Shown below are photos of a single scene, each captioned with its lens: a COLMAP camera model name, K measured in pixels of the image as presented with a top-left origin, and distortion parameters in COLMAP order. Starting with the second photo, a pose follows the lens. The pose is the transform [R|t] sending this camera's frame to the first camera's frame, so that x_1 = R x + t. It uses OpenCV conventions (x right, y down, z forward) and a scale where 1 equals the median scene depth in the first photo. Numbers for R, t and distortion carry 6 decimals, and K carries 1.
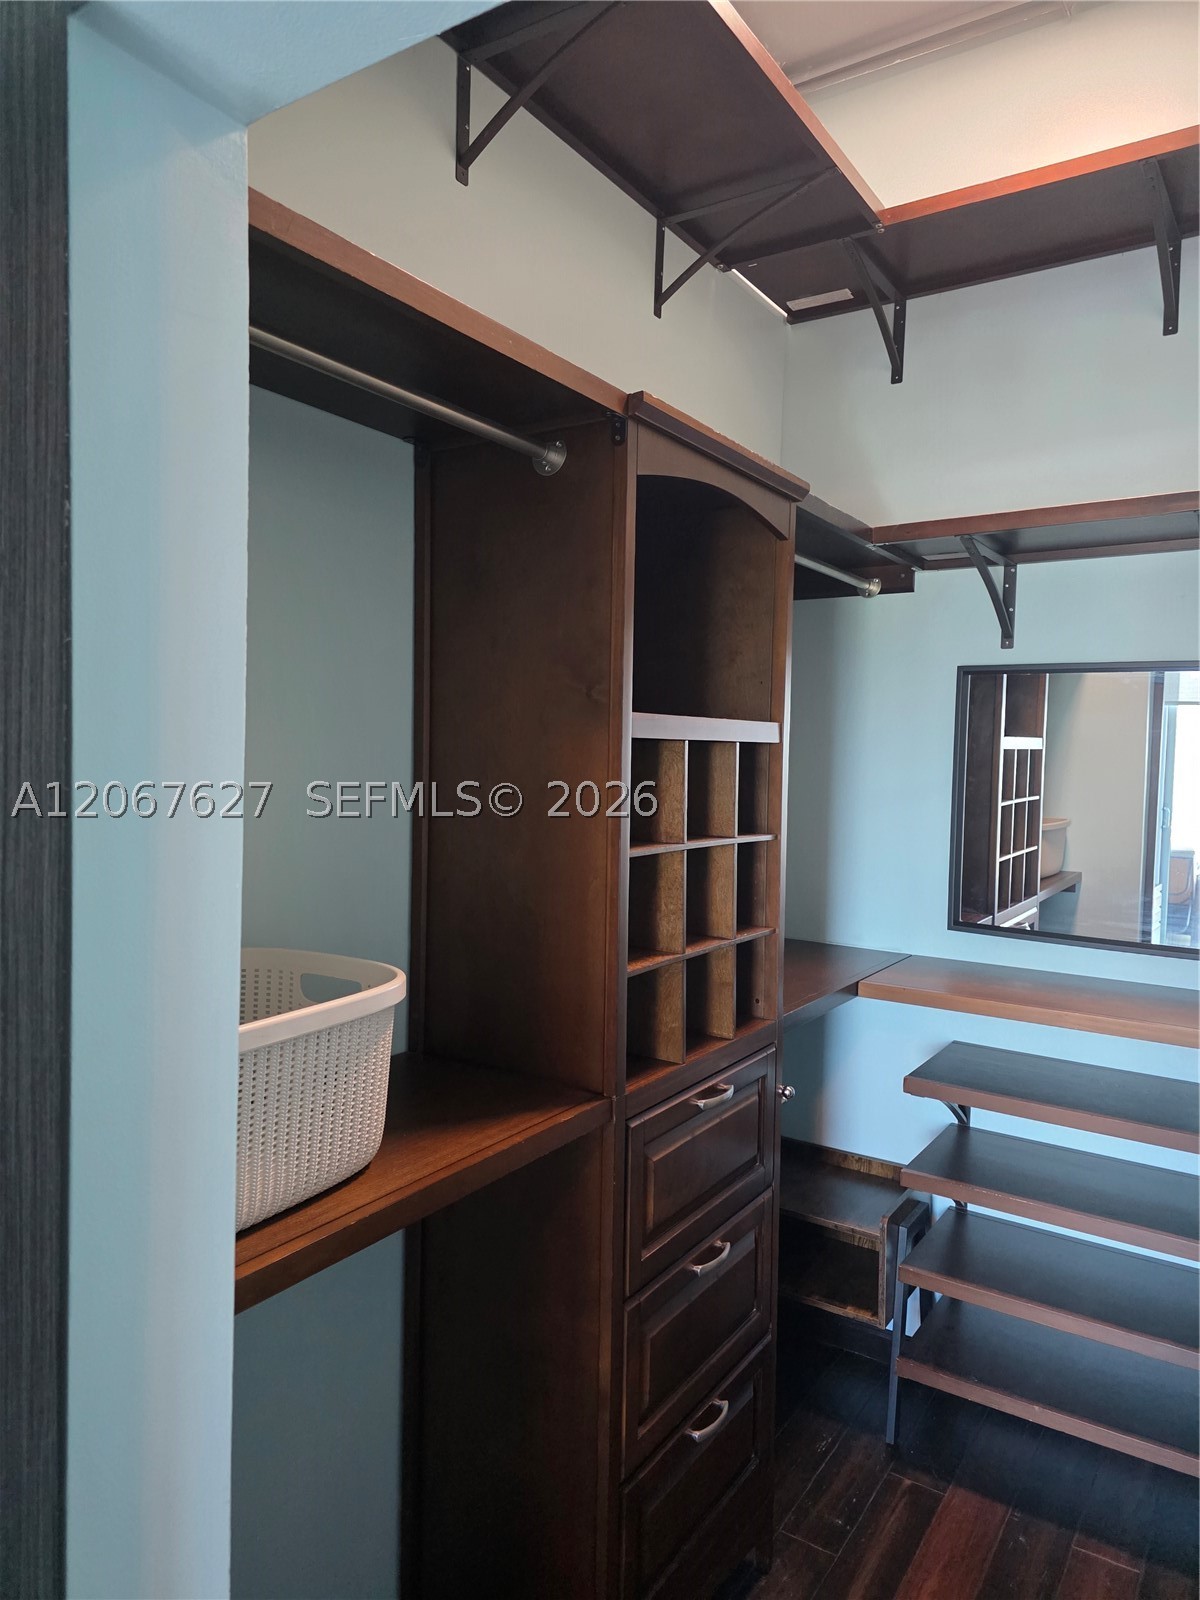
lens RADIAL K [[1076.0, 0, 594.0], [0, 1076.0, 789.3], [0, 0, 1]] dist [0.070380, -0.063816]
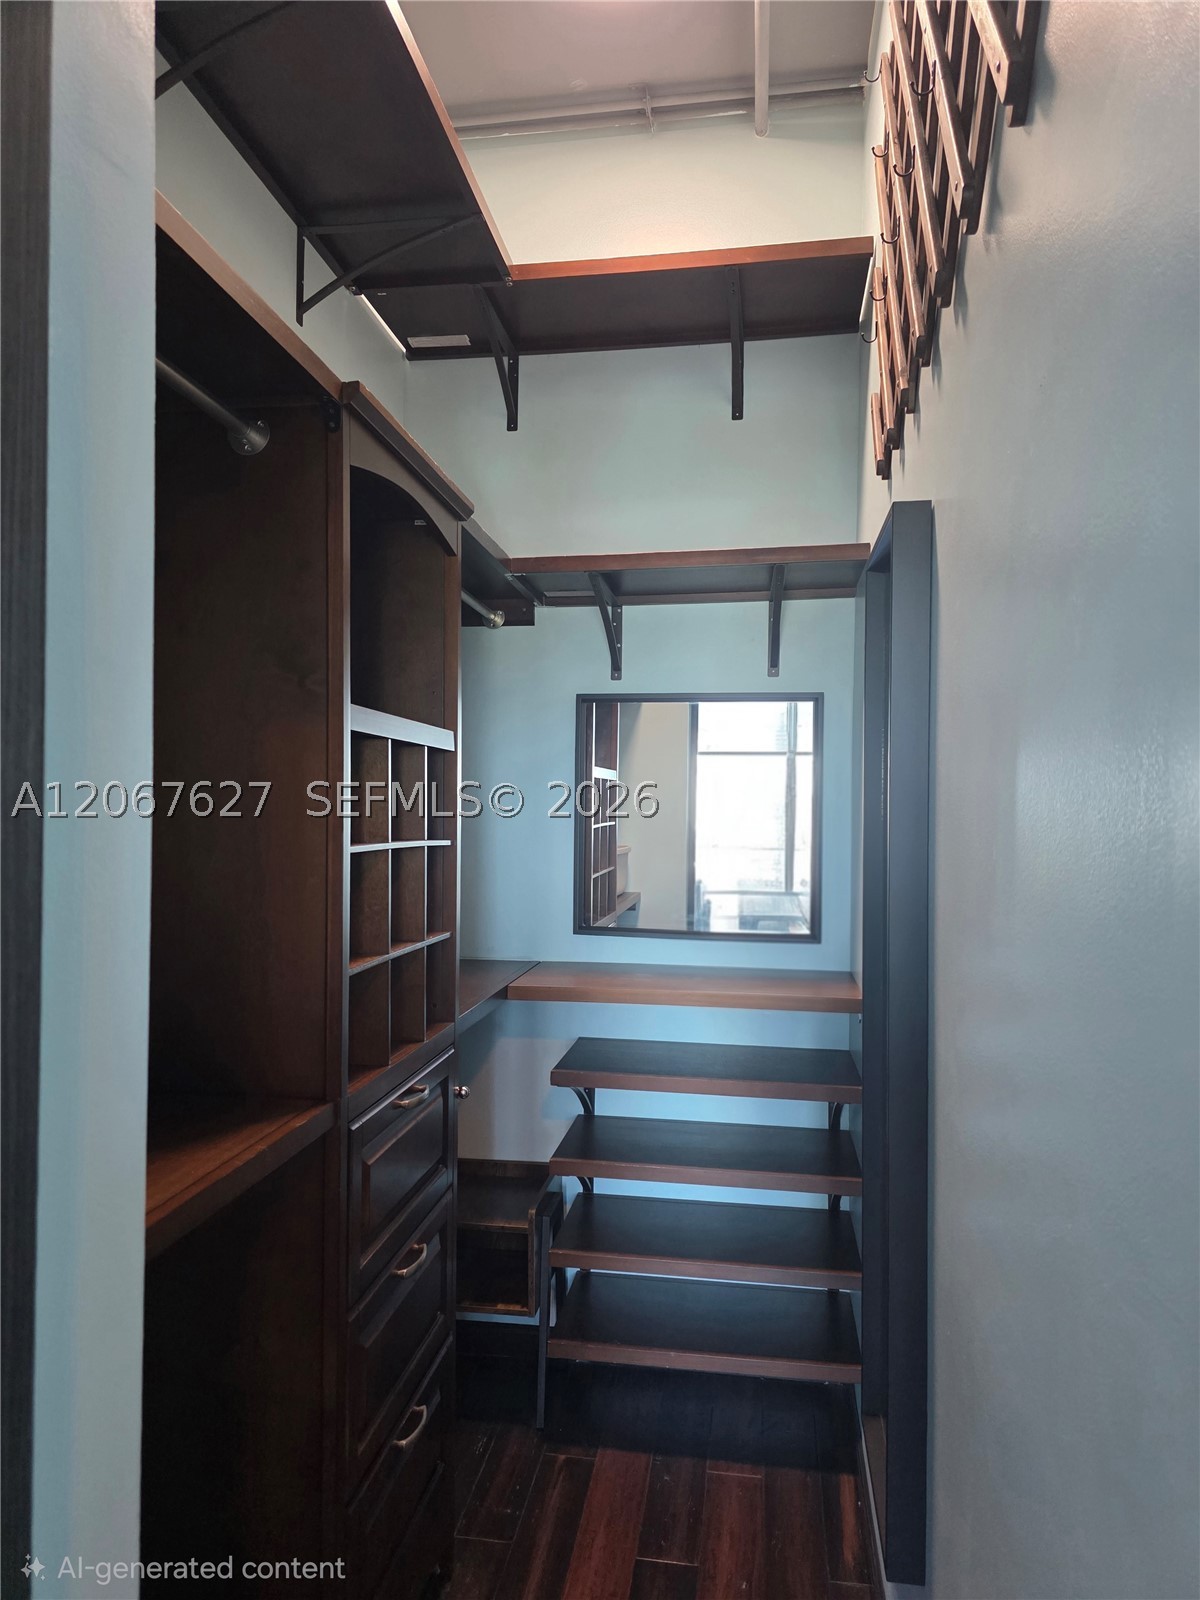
lens RADIAL K [[1076.0, 0, 591.9], [0, 1076.0, 815.9], [0, 0, 1]] dist [0.070380, -0.063816]
pose [[0.904775, -0.016308, 0.425578, -0.134596], [0.030610, 0.999172, -0.026787, 0.046048], [-0.424789, 0.037263, 0.904525, 0.011265]]
